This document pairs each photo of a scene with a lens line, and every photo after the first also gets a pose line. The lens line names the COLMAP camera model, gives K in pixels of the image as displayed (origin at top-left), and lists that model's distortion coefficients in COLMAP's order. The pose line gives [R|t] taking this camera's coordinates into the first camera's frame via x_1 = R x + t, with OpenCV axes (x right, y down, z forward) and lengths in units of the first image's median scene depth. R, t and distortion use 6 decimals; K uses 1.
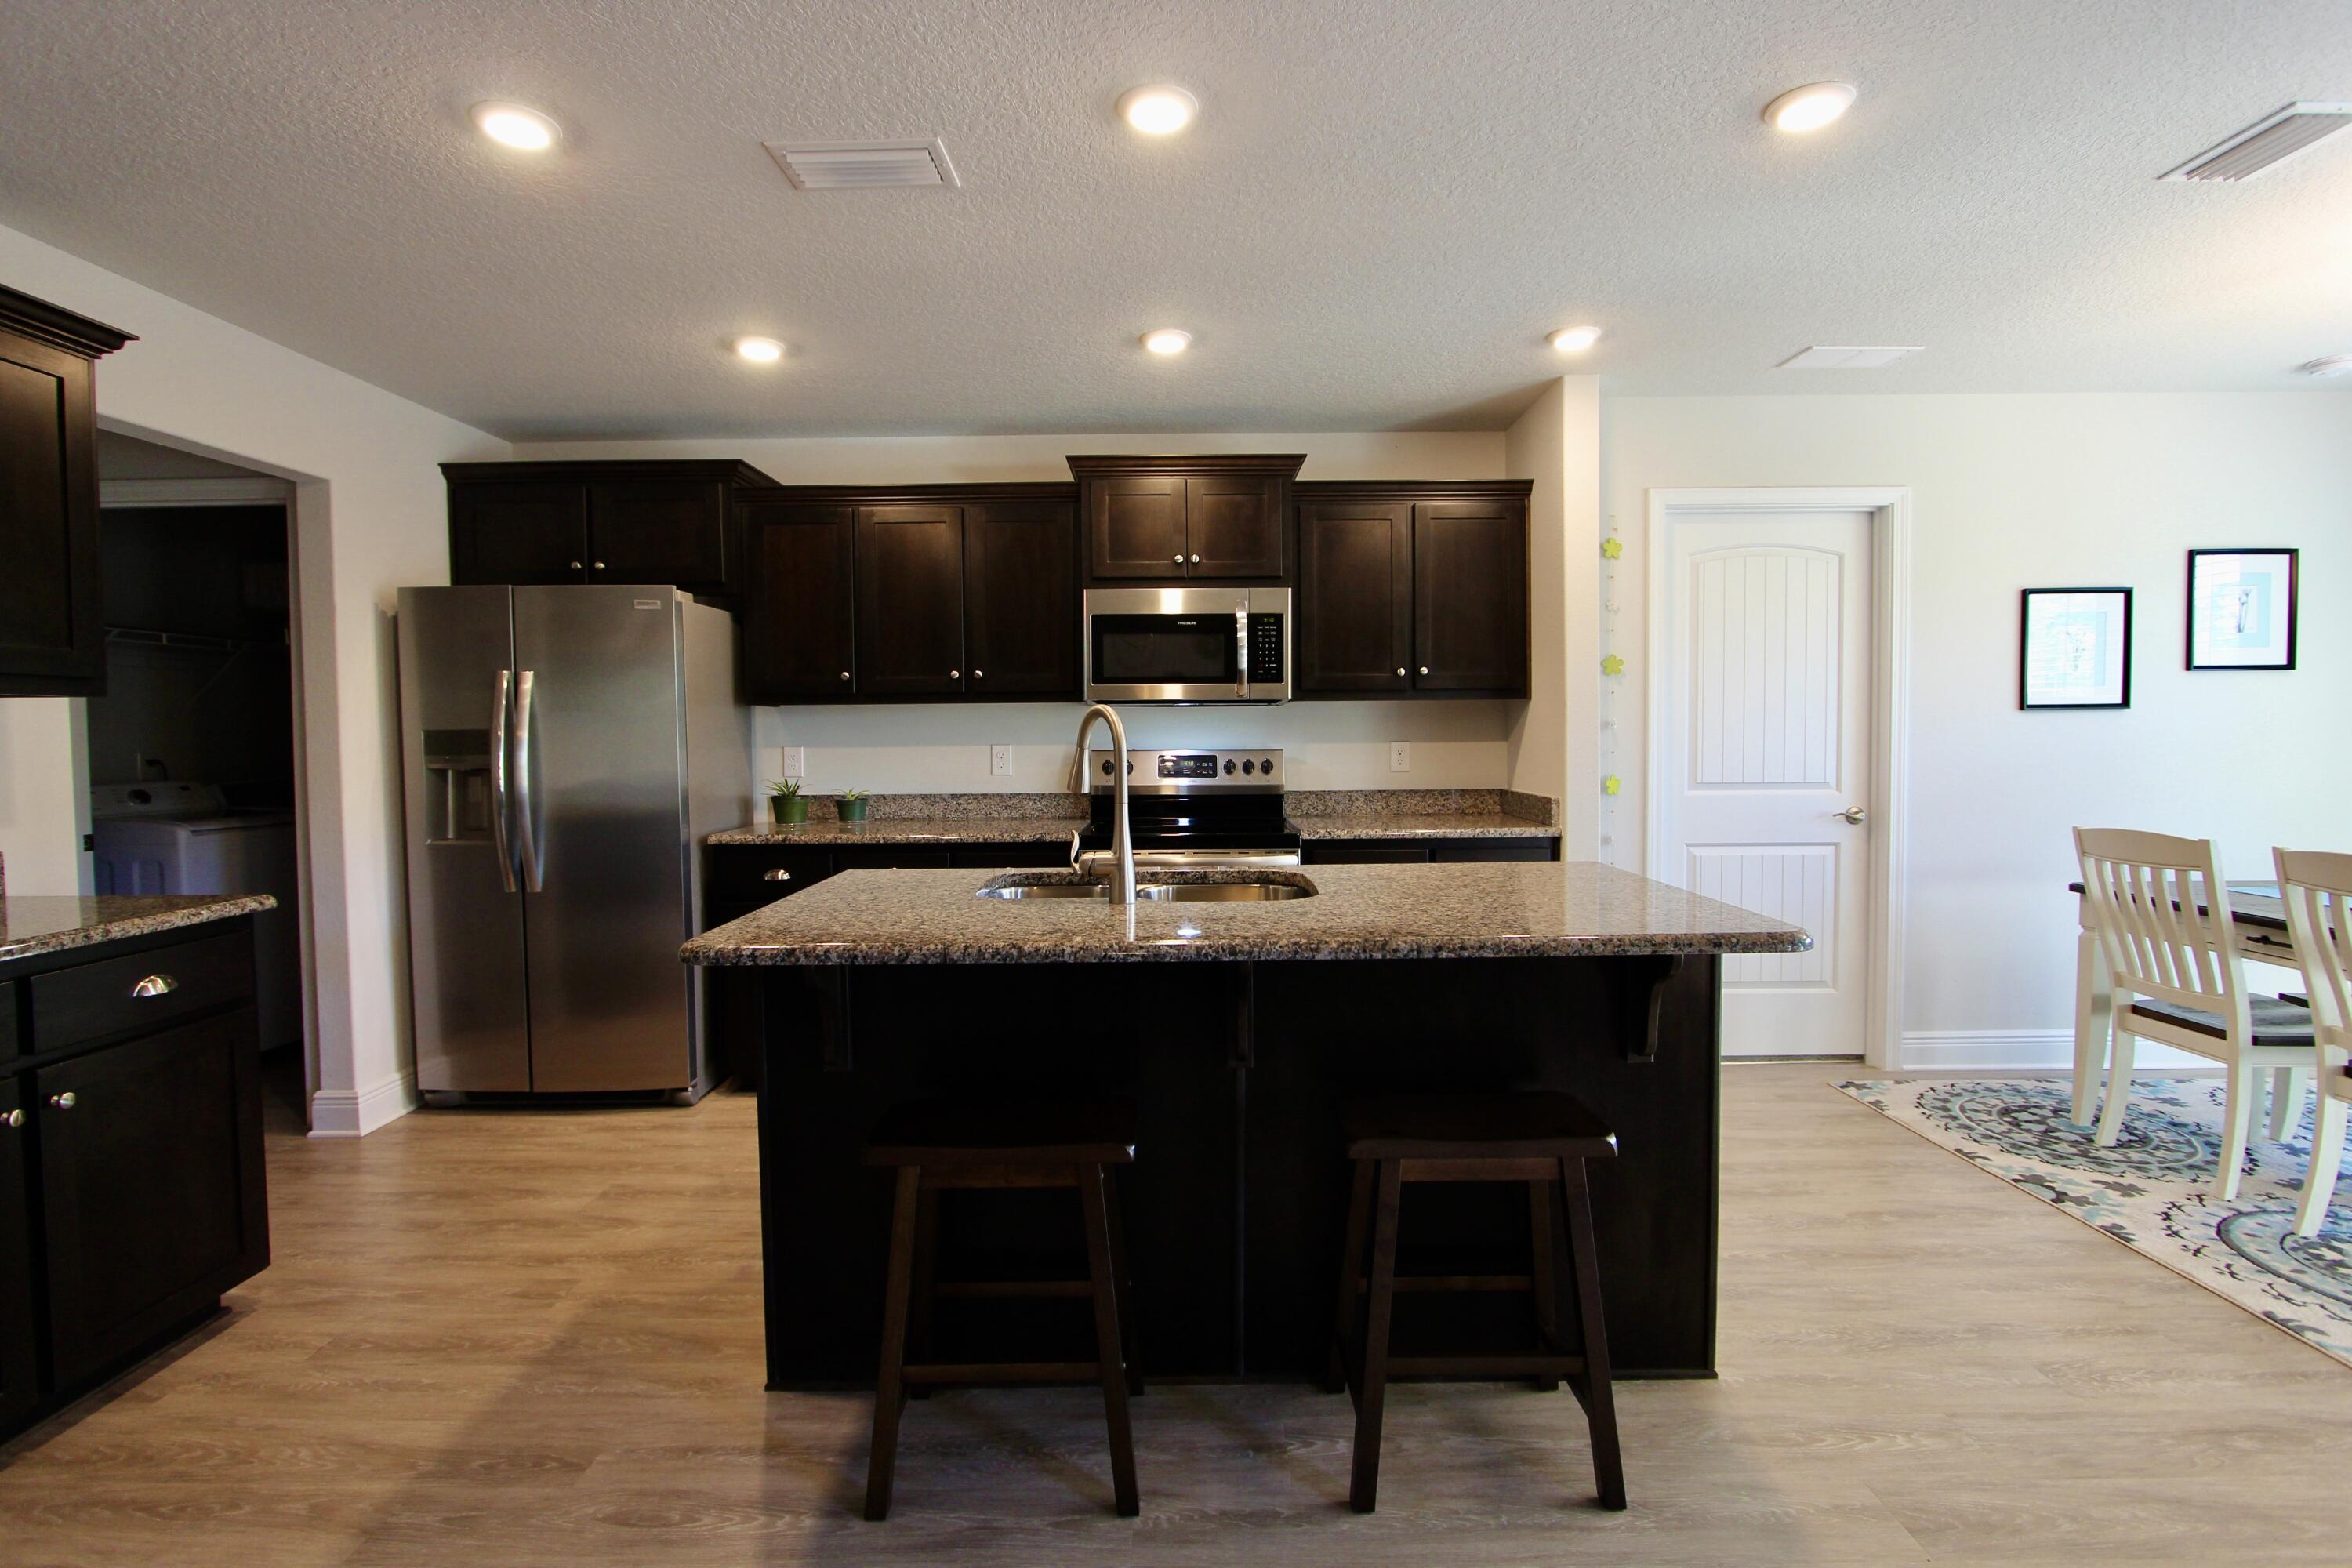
lens RADIAL K [[1085.9, 0, 1171.9], [0, 1085.9, 778.3], [0, 0, 1]] dist [-0.018219, 0.002928]
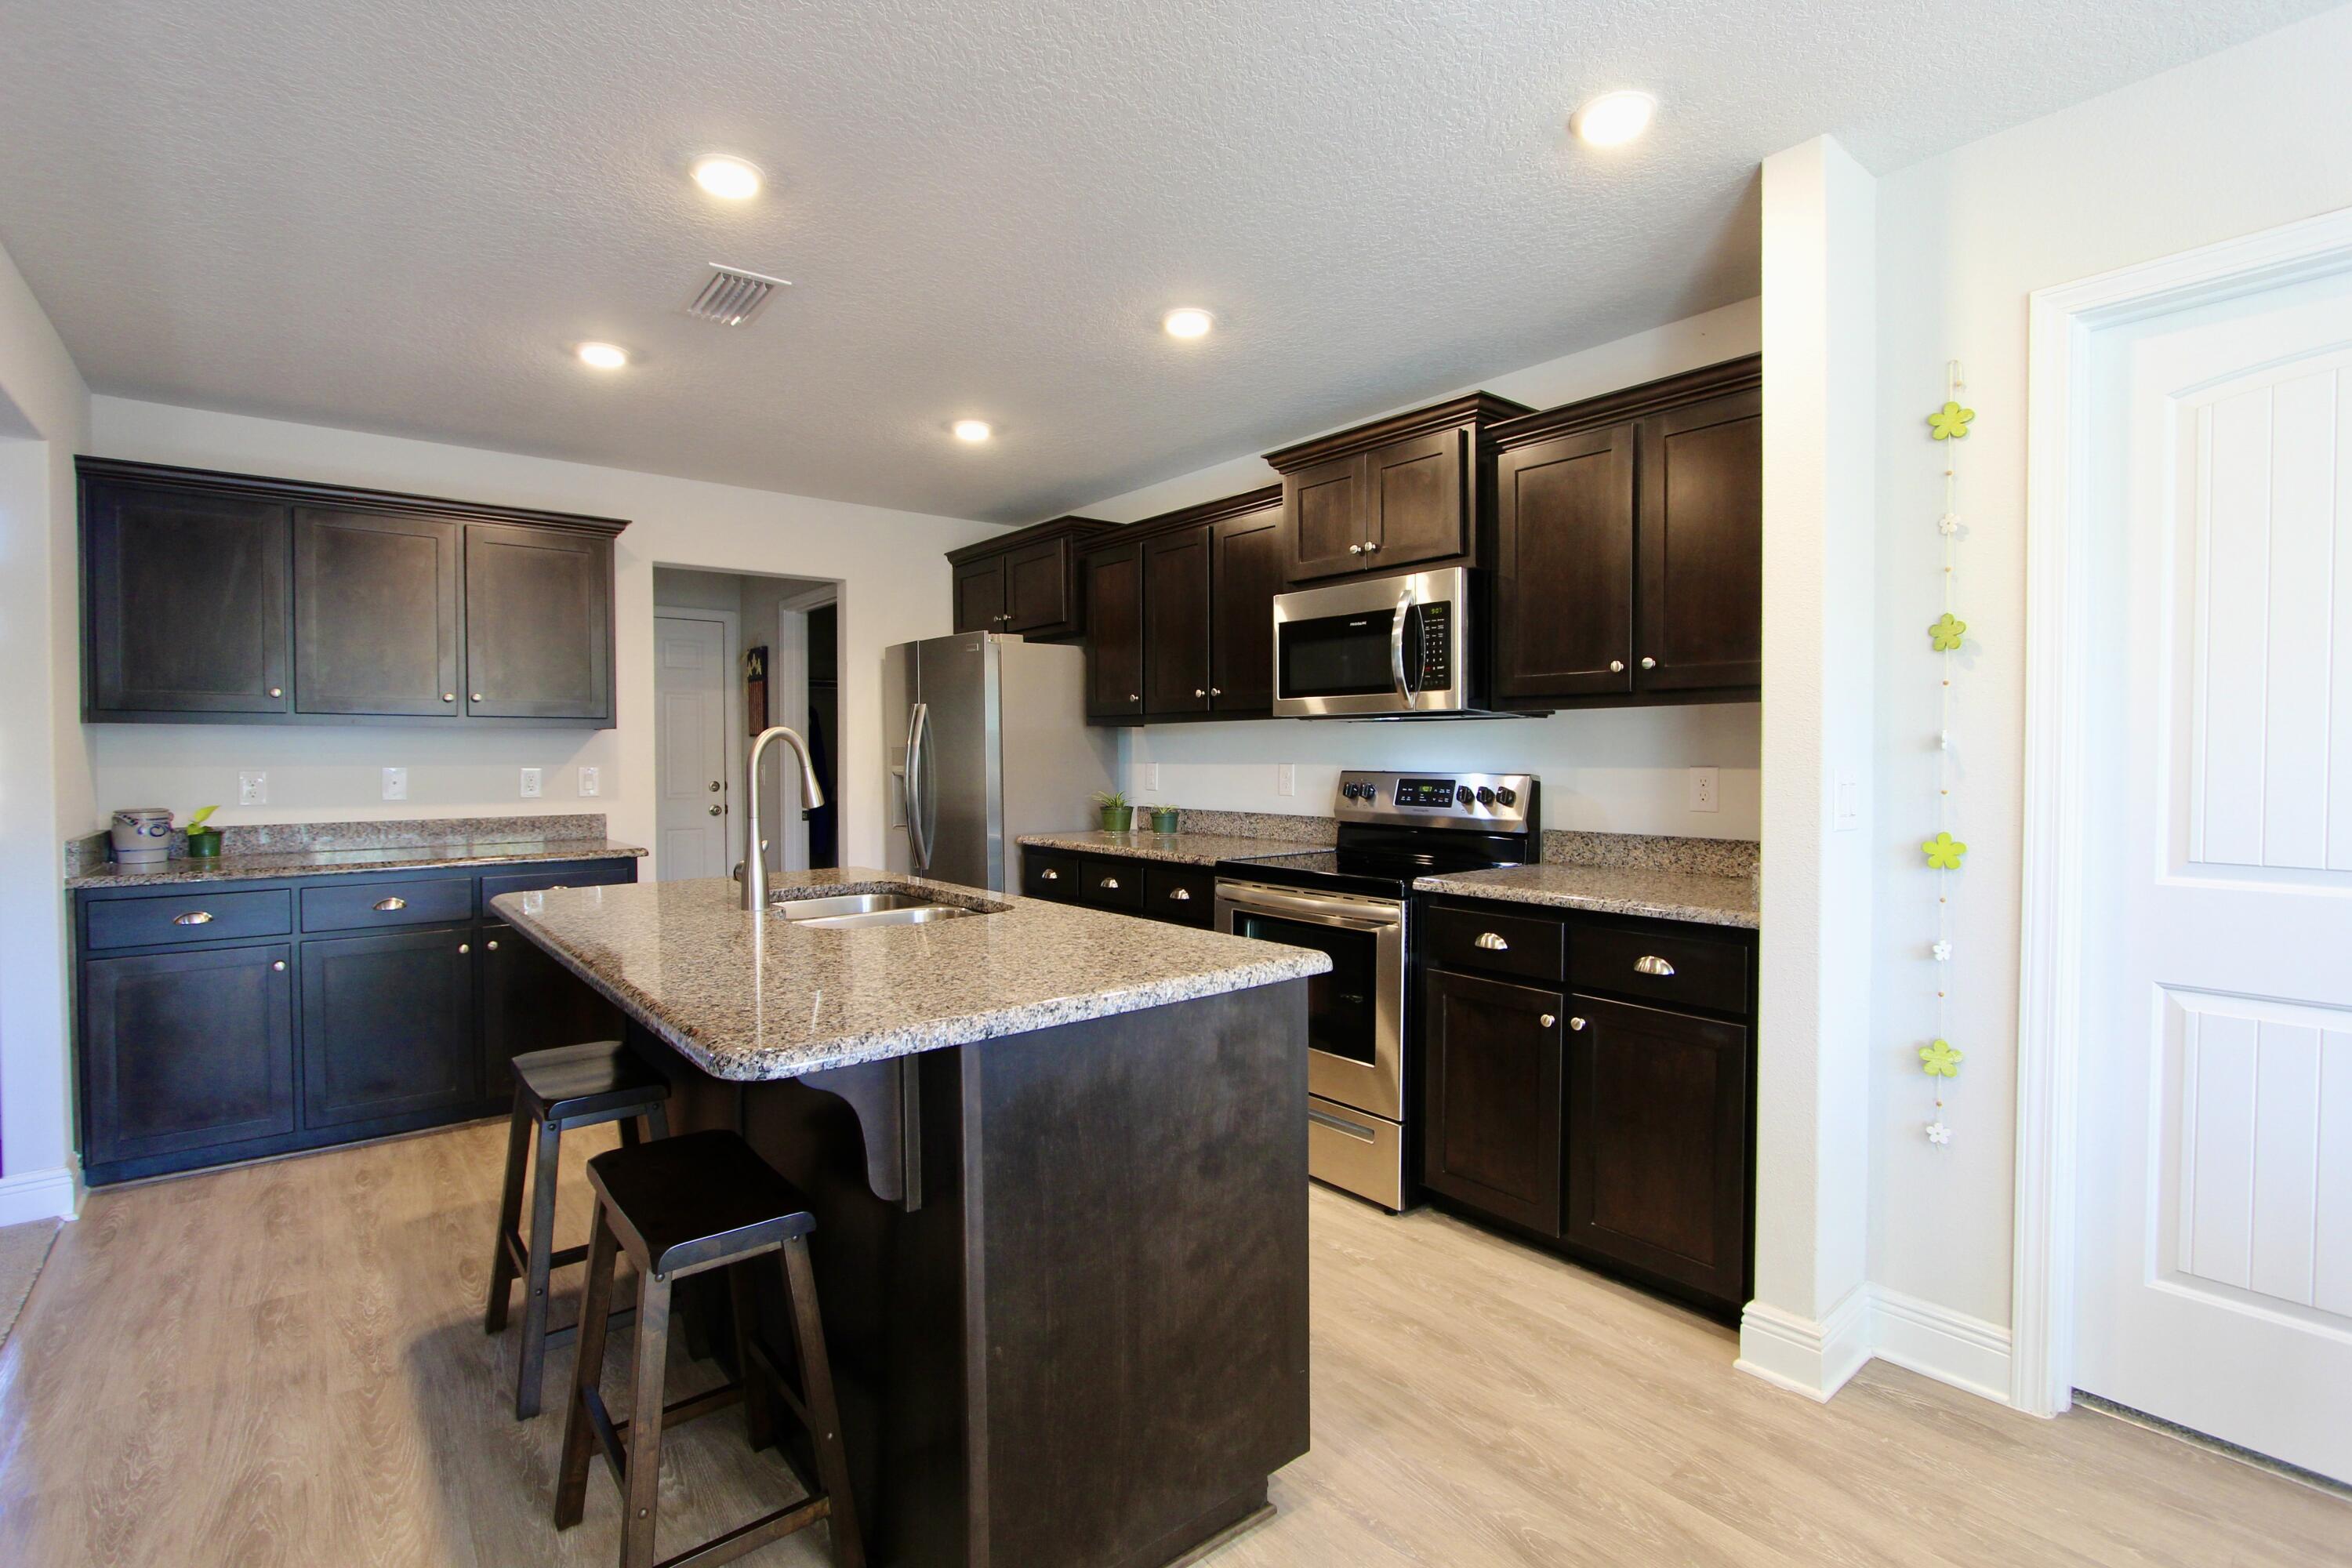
lens RADIAL K [[1085.9, 0, 1172.8], [0, 1085.9, 777.8], [0, 0, 1]] dist [-0.018219, 0.002928]
pose [[0.633751, 0.023504, -0.773180, 0.597342], [-0.034447, 0.999404, 0.002146, -0.019483], [0.772770, 0.025274, 0.634183, 0.361261]]
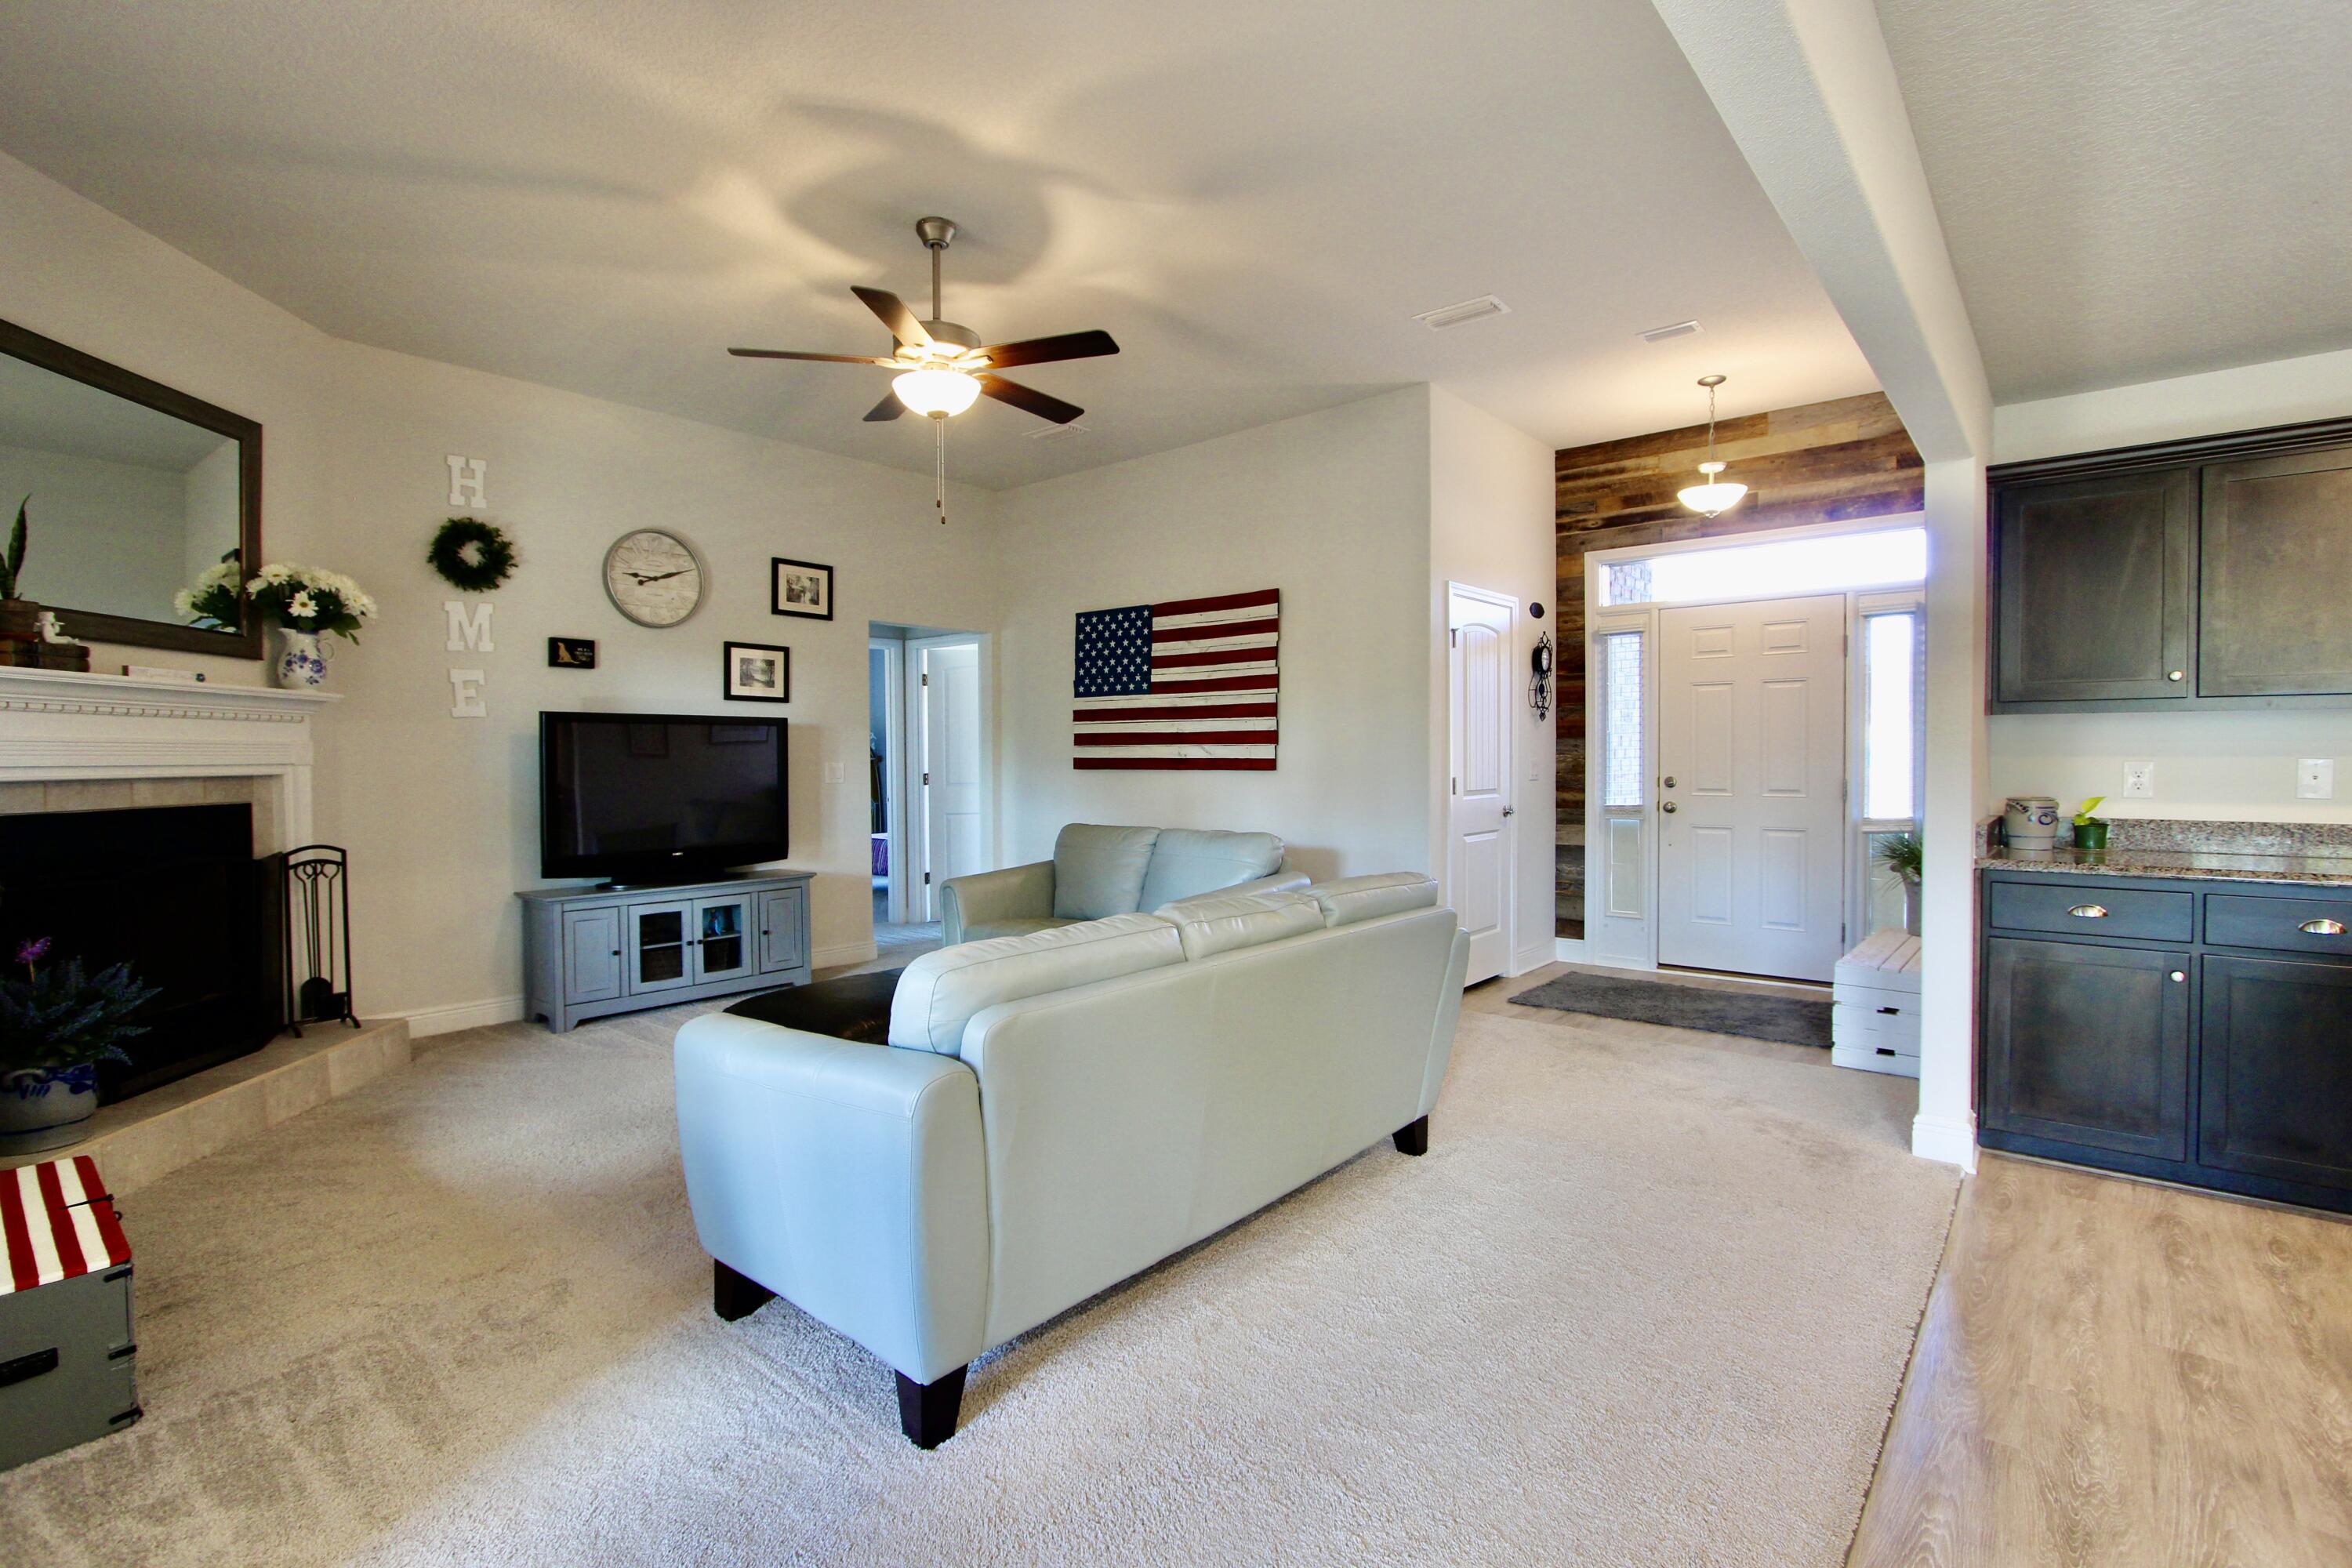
lens RADIAL K [[1085.9, 0, 1172.6], [0, 1085.9, 777.4], [0, 0, 1]] dist [-0.018219, 0.002928]
pose [[-0.643897, 0.029891, -0.764529, 0.544215], [-0.018958, 0.998307, 0.054997, -0.015694], [0.764878, 0.049906, -0.642239, 0.290327]]
